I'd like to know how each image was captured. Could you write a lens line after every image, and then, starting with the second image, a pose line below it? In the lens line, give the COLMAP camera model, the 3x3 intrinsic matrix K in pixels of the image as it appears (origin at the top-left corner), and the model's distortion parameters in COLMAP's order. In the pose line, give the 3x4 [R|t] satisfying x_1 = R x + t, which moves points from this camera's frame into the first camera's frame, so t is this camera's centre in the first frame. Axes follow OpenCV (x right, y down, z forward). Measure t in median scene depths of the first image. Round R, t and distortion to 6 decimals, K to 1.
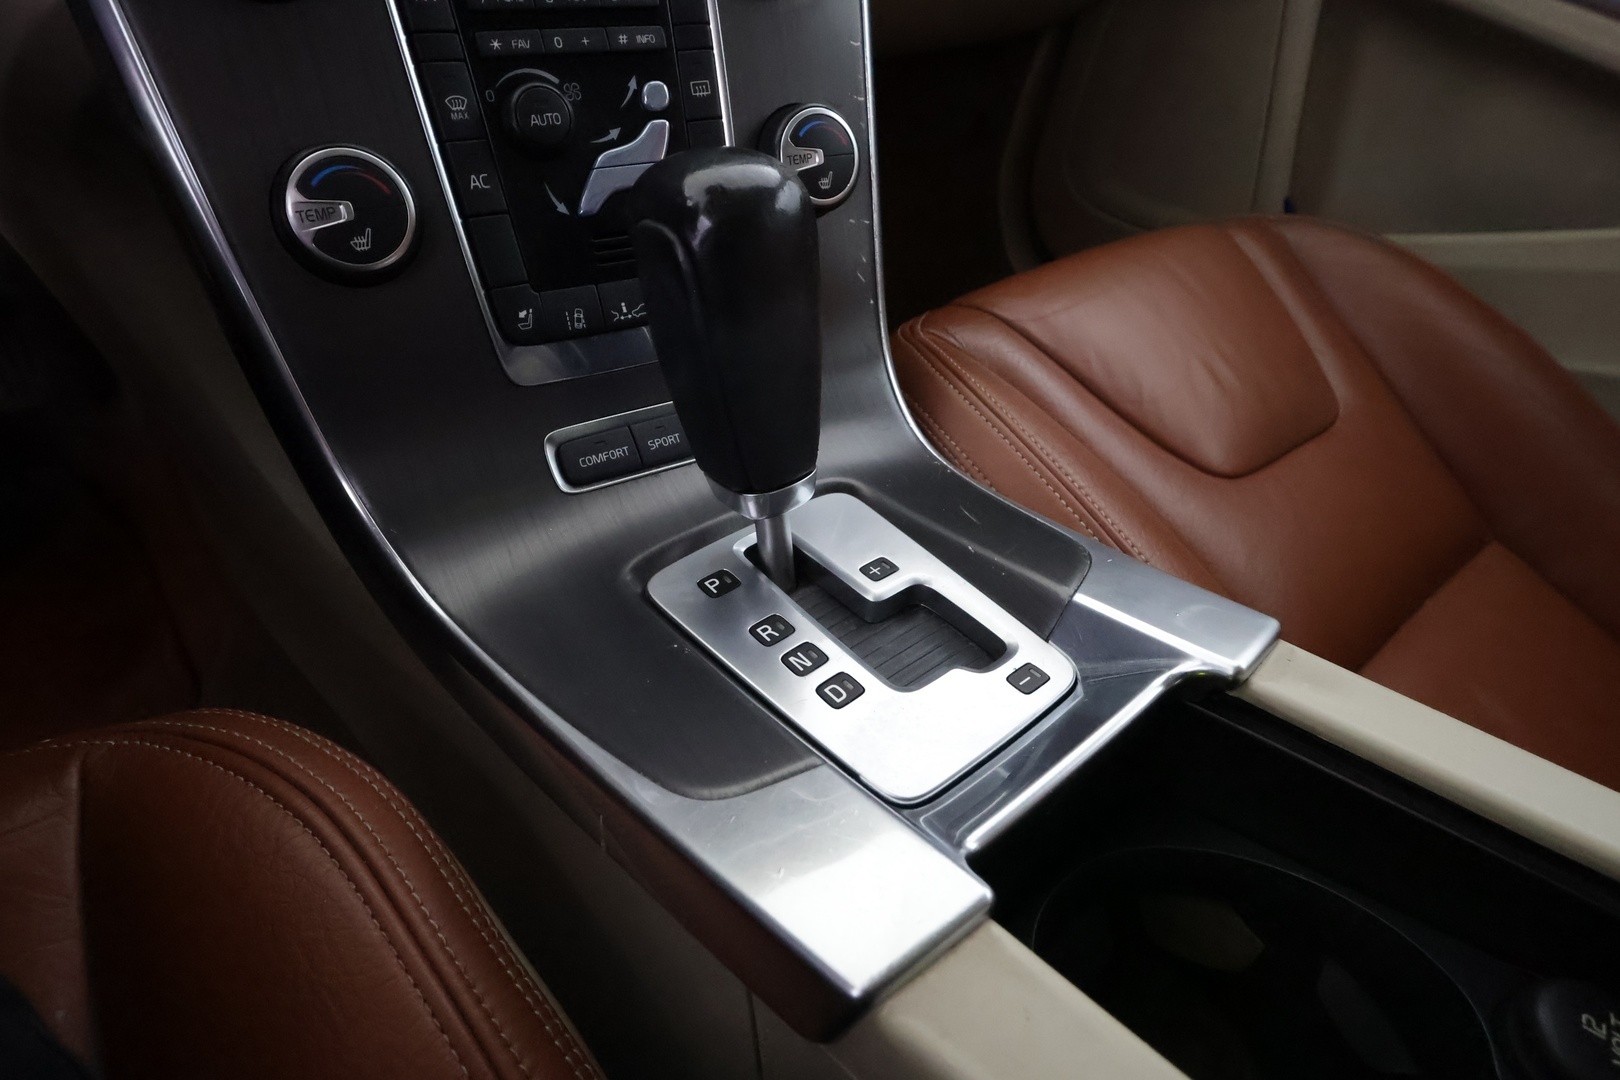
lens RADIAL K [[899.9, 0, 809.3], [0, 899.9, 546.2], [0, 0, 1]] dist [-0.000725, 0.000775]
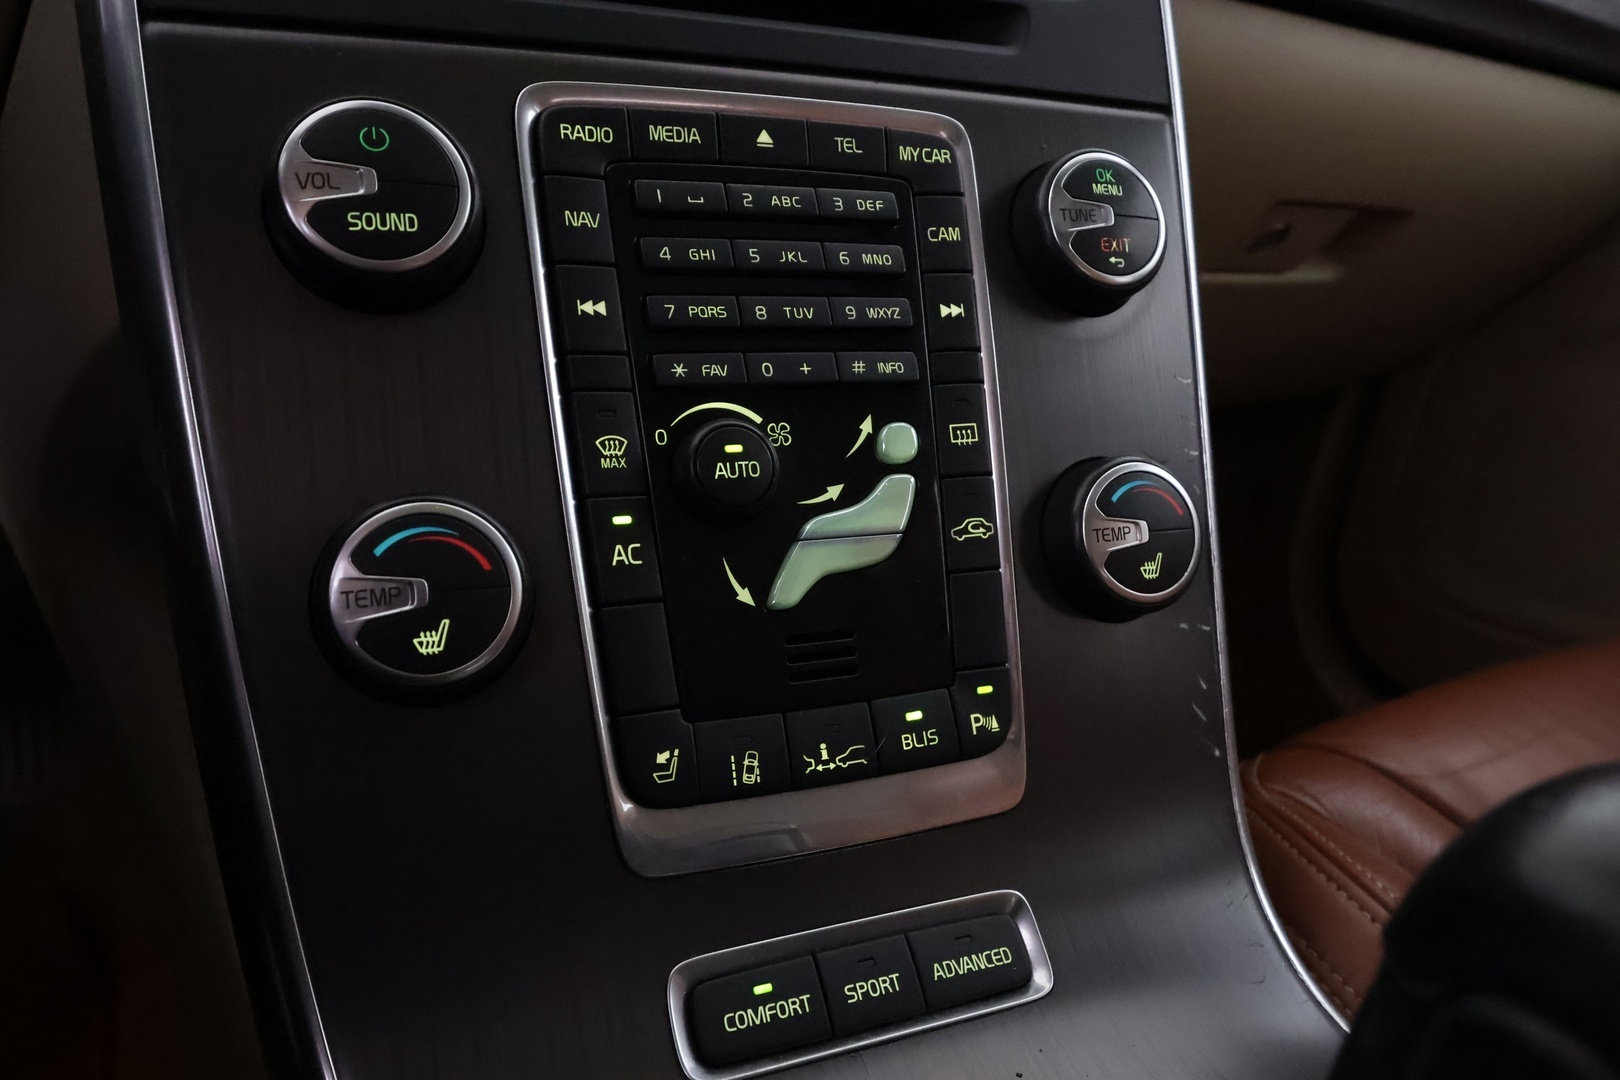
lens RADIAL K [[1108.5, 0, 810.0], [0, 1108.5, 540.0], [0, 0, 1]] dist [0.000318, 0.003404]
pose [[0.986322, 0.024477, -0.163005, -0.099985], [-0.085659, 0.921007, -0.380011, -0.115088], [0.140828, 0.388776, 0.910506, 0.269558]]
